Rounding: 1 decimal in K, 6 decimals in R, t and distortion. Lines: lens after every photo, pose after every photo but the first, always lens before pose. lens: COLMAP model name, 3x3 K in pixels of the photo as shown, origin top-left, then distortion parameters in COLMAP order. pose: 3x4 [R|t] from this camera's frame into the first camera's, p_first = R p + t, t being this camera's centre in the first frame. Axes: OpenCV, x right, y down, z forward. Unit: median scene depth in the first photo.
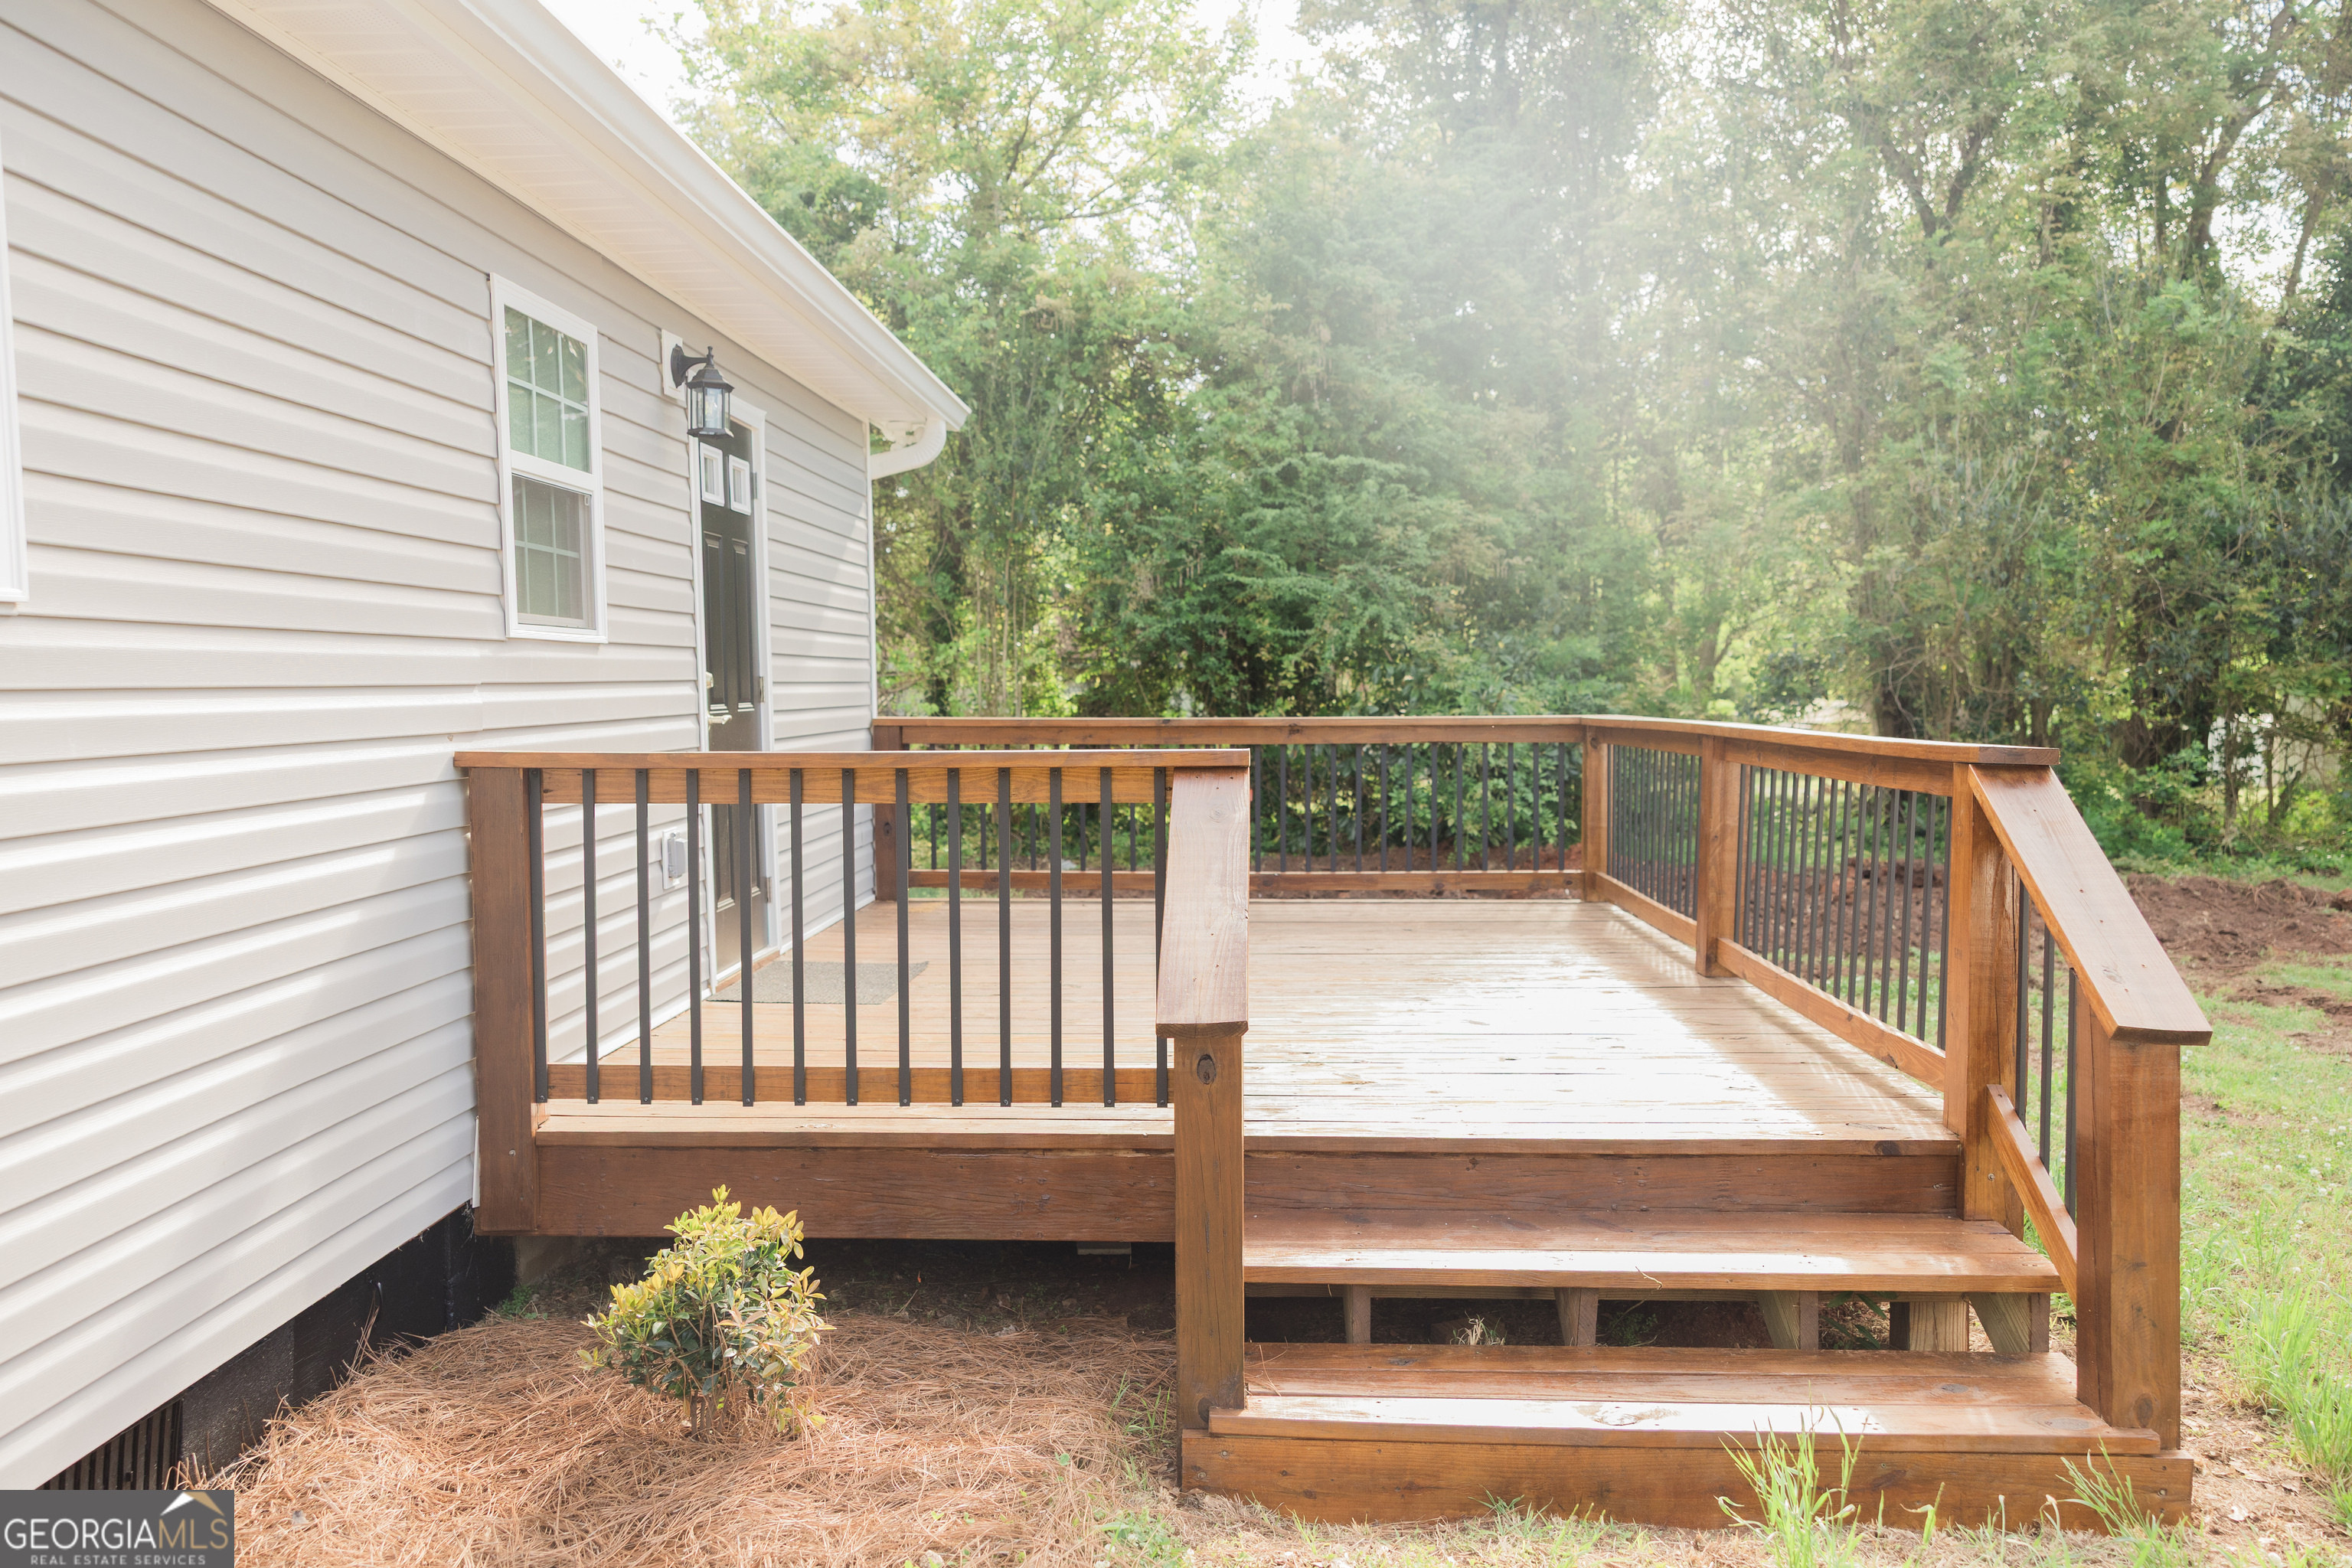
lens RADIAL K [[1847.2, 0, 1162.5], [0, 1847.2, 770.5], [0, 0, 1]] dist [0.002920, 0.005270]
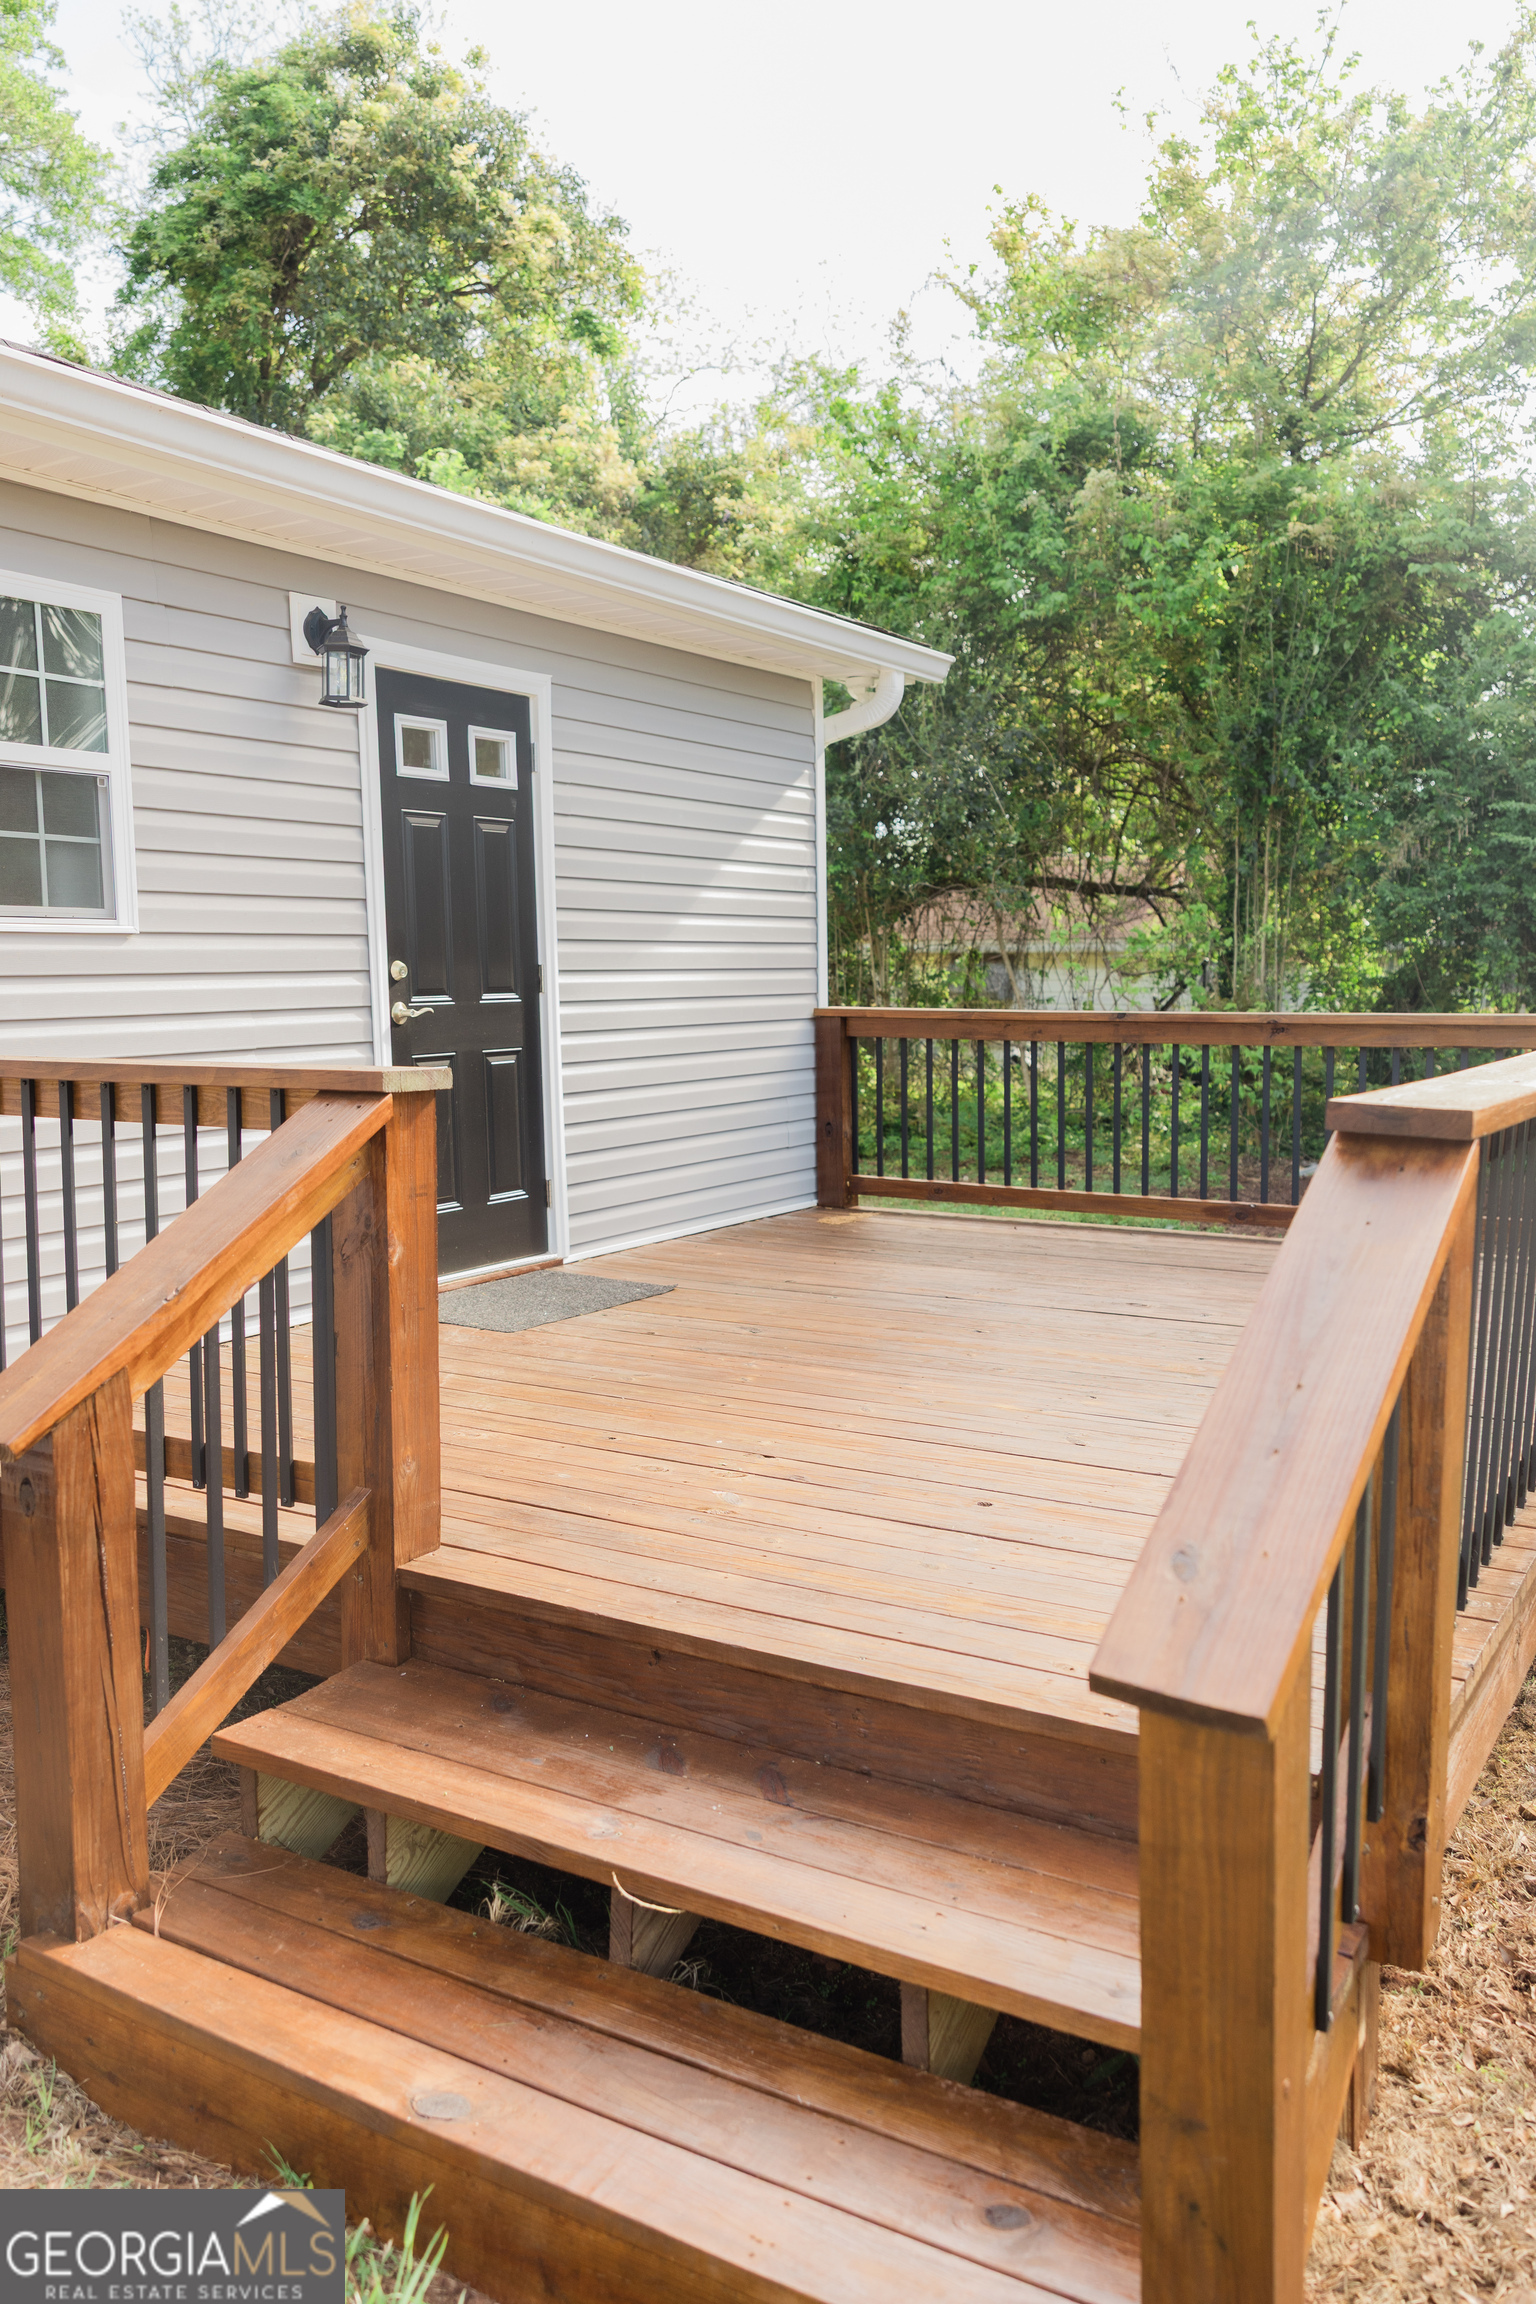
lens RADIAL K [[1809.5, 0, 757.5], [0, 1809.5, 1151.8], [0, 0, 1]] dist [0.002920, 0.005270]
pose [[0.875084, 0.050652, -0.481312, 0.411741], [-0.022564, 0.997697, 0.063971, -0.022491], [0.483444, -0.045120, 0.874212, 0.321649]]
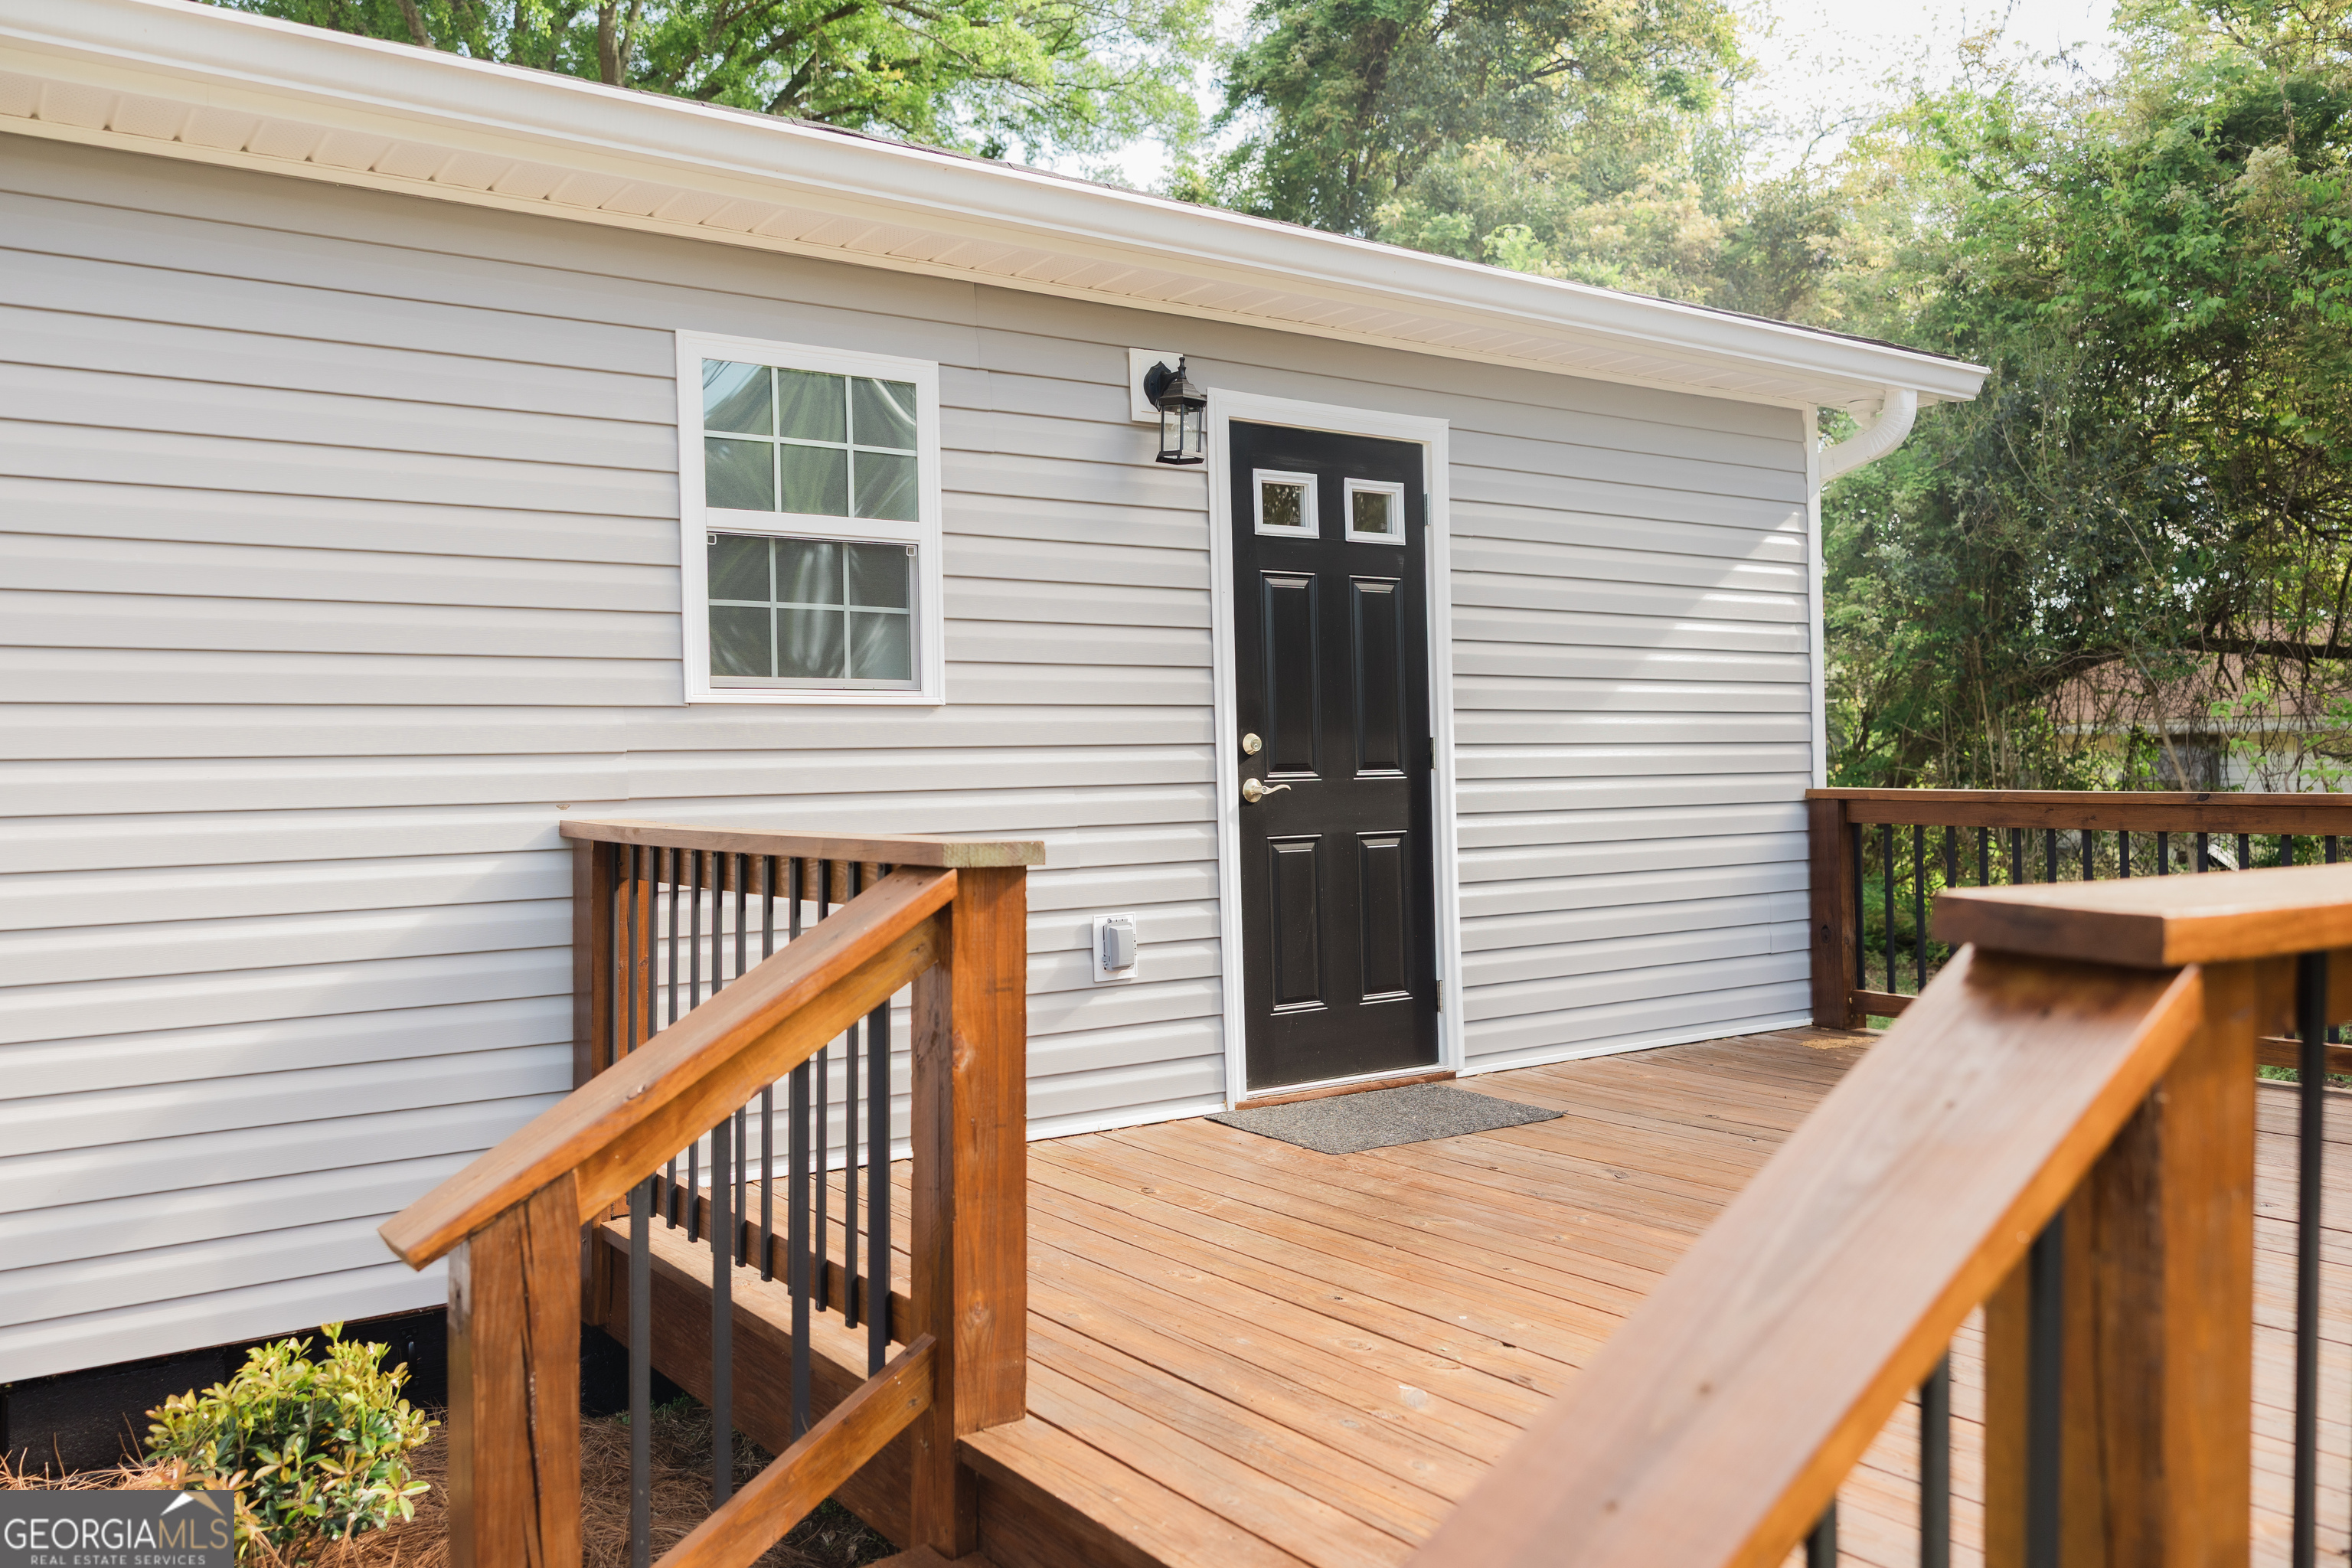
lens RADIAL K [[1847.2, 0, 1162.5], [0, 1847.2, 770.5], [0, 0, 1]] dist [0.002920, 0.005270]
pose [[0.617759, 0.001015, -0.786367, 0.461639], [-0.028381, 0.999376, -0.021007, -0.019449], [0.785855, 0.035295, 0.617403, 0.500163]]
